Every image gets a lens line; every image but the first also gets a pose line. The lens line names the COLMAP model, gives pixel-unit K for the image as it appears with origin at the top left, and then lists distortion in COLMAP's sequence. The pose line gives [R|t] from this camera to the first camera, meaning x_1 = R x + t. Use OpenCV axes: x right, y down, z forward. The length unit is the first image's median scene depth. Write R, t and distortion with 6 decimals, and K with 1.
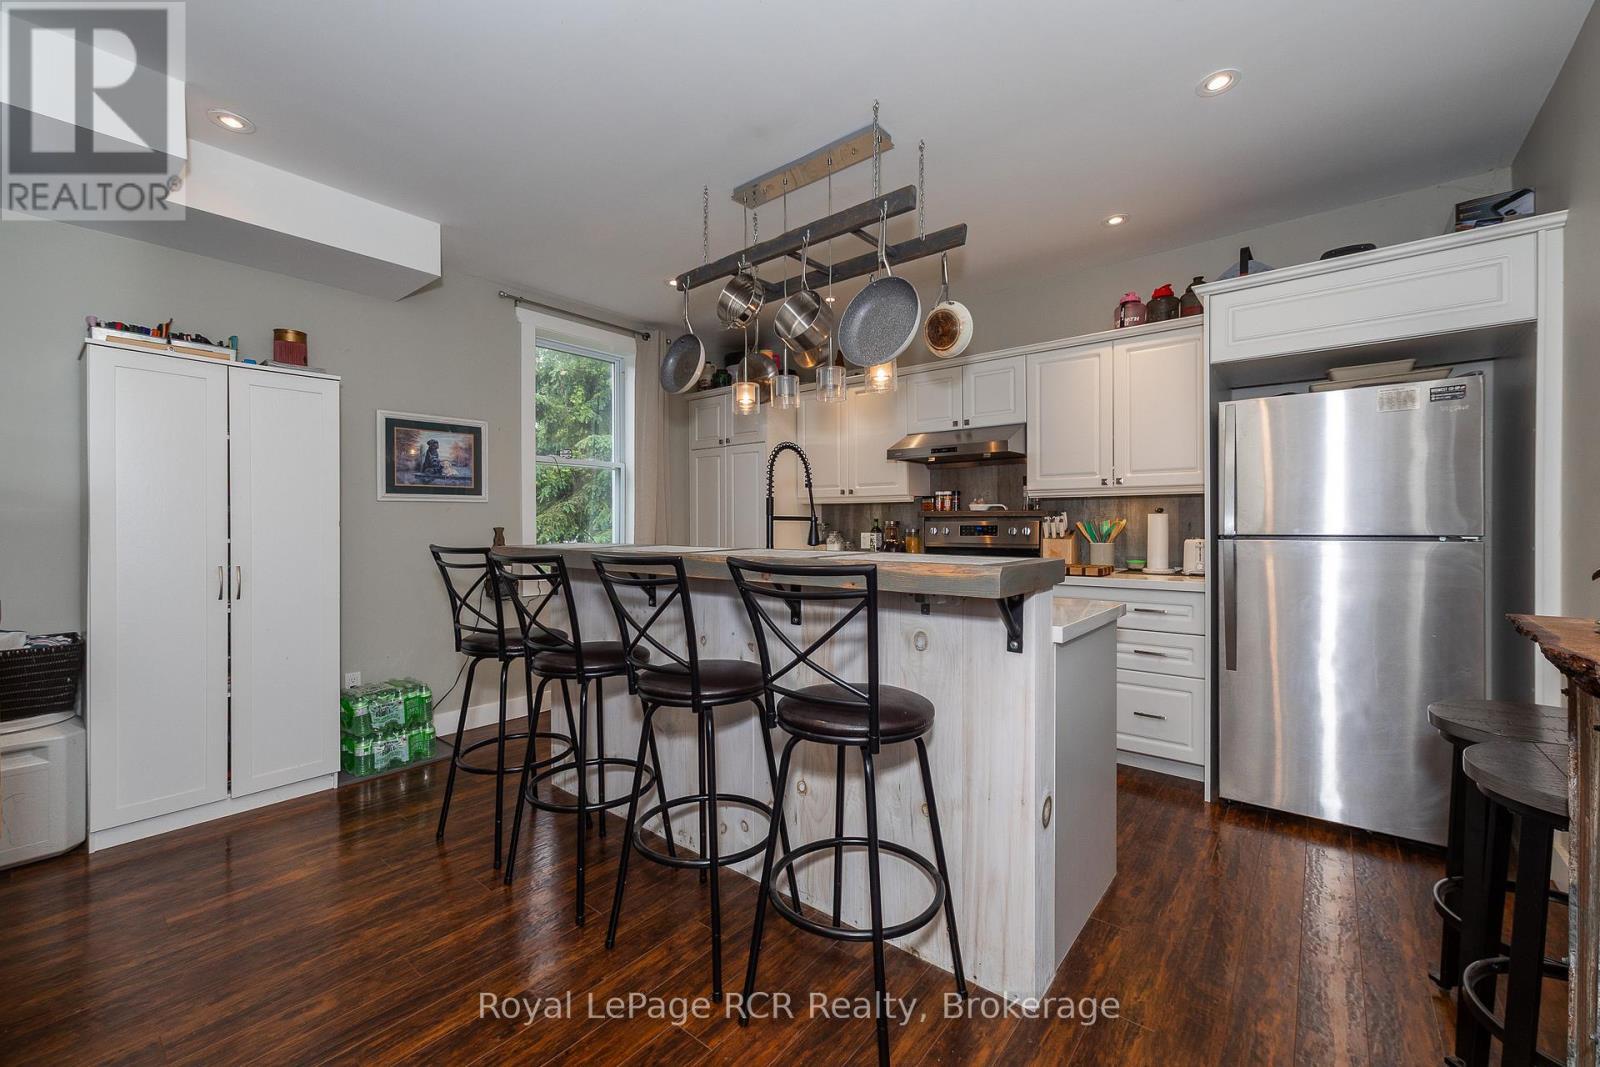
lens RADIAL K [[647.0, 0, 794.8], [0, 647.0, 527.0], [0, 0, 1]] dist [-0.002345, 0.001663]
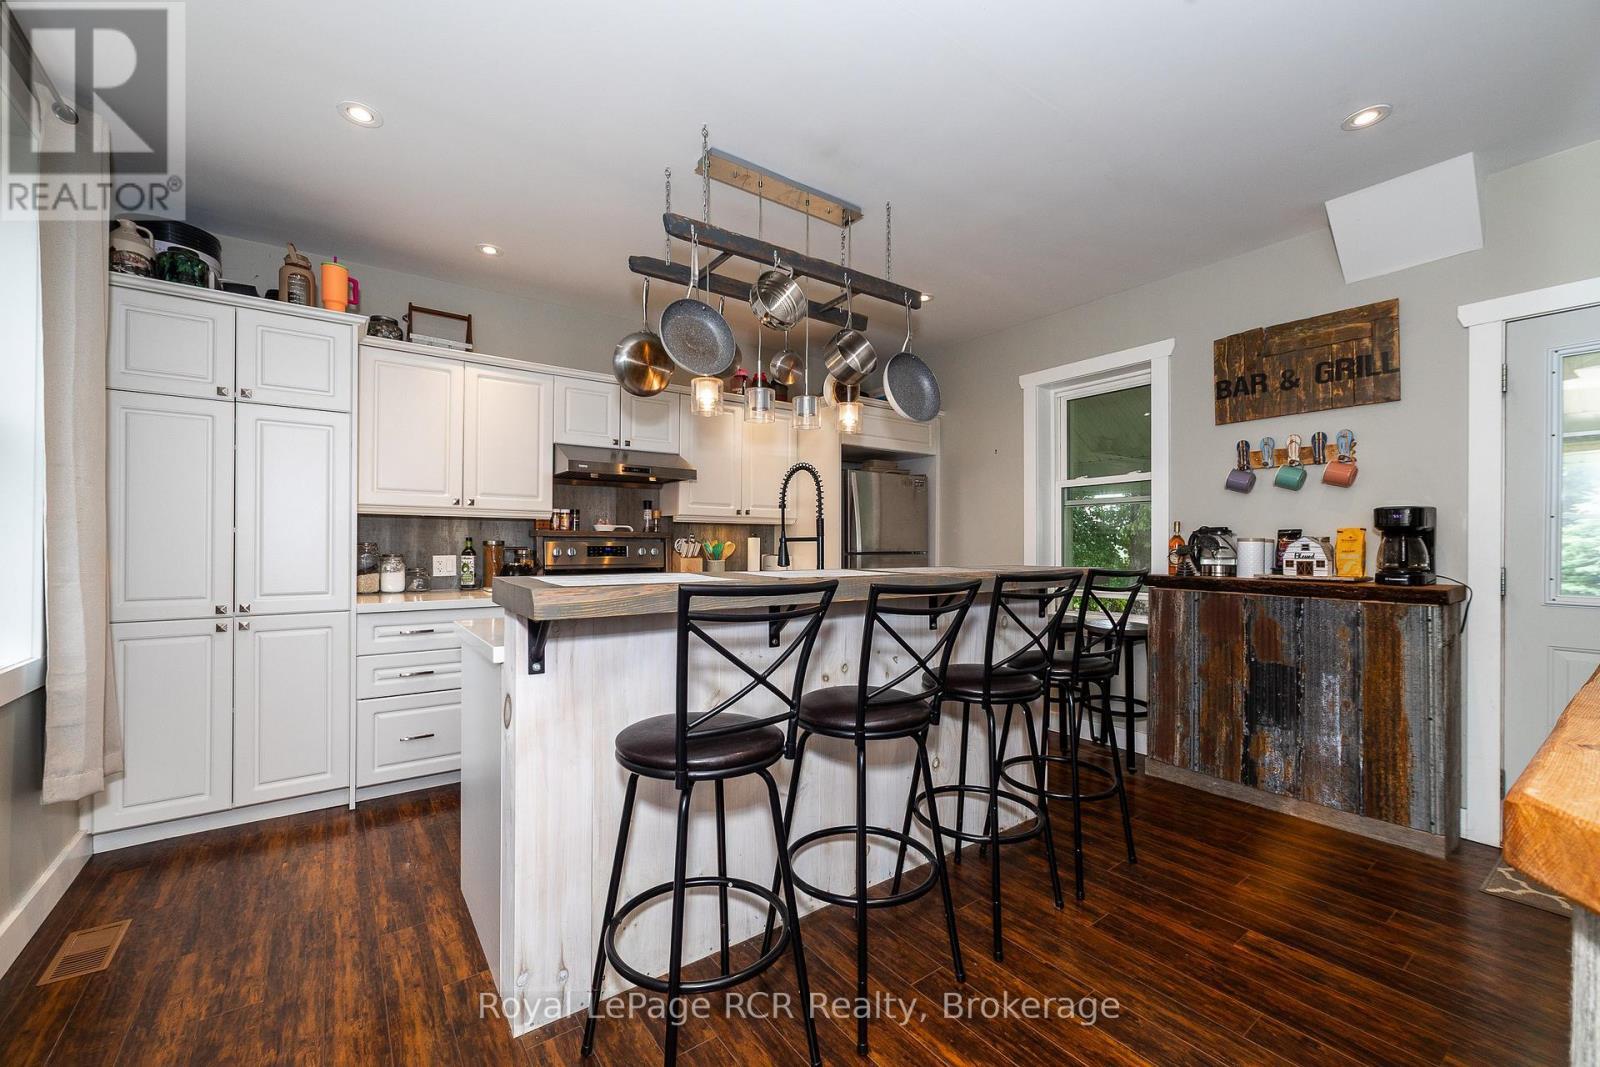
lens RADIAL K [[647.0, 0, 767.7], [0, 647.0, 544.1], [0, 0, 1]] dist [-0.002345, 0.001663]
pose [[0.273779, 0.001600, 0.961791, -0.681526], [0.001915, 0.999996, -0.002209, -0.002265], [-0.961791, 0.002447, 0.273775, 0.531250]]
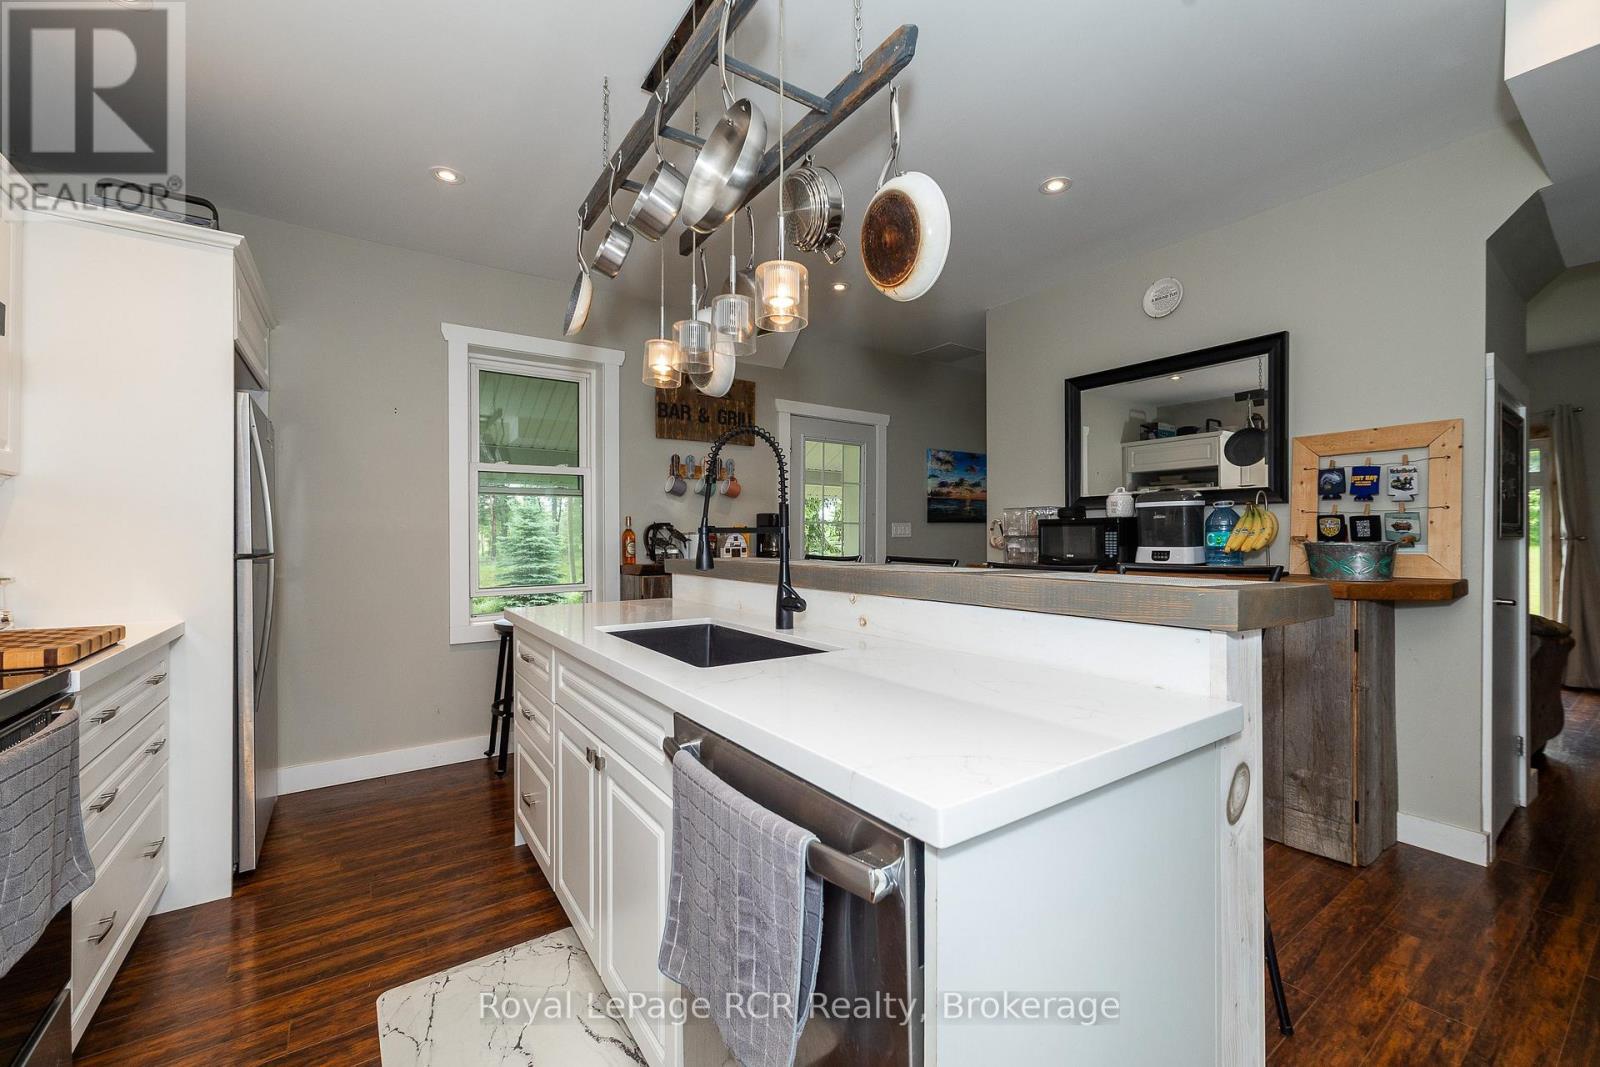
lens RADIAL K [[647.0, 0, 789.8], [0, 647.0, 539.0], [0, 0, 1]] dist [-0.002345, 0.001663]
pose [[-0.963923, 0.003725, 0.266157, -0.158436], [0.005344, 0.999971, 0.005359, -0.004068], [-0.266129, 0.006588, -0.963915, 1.147088]]
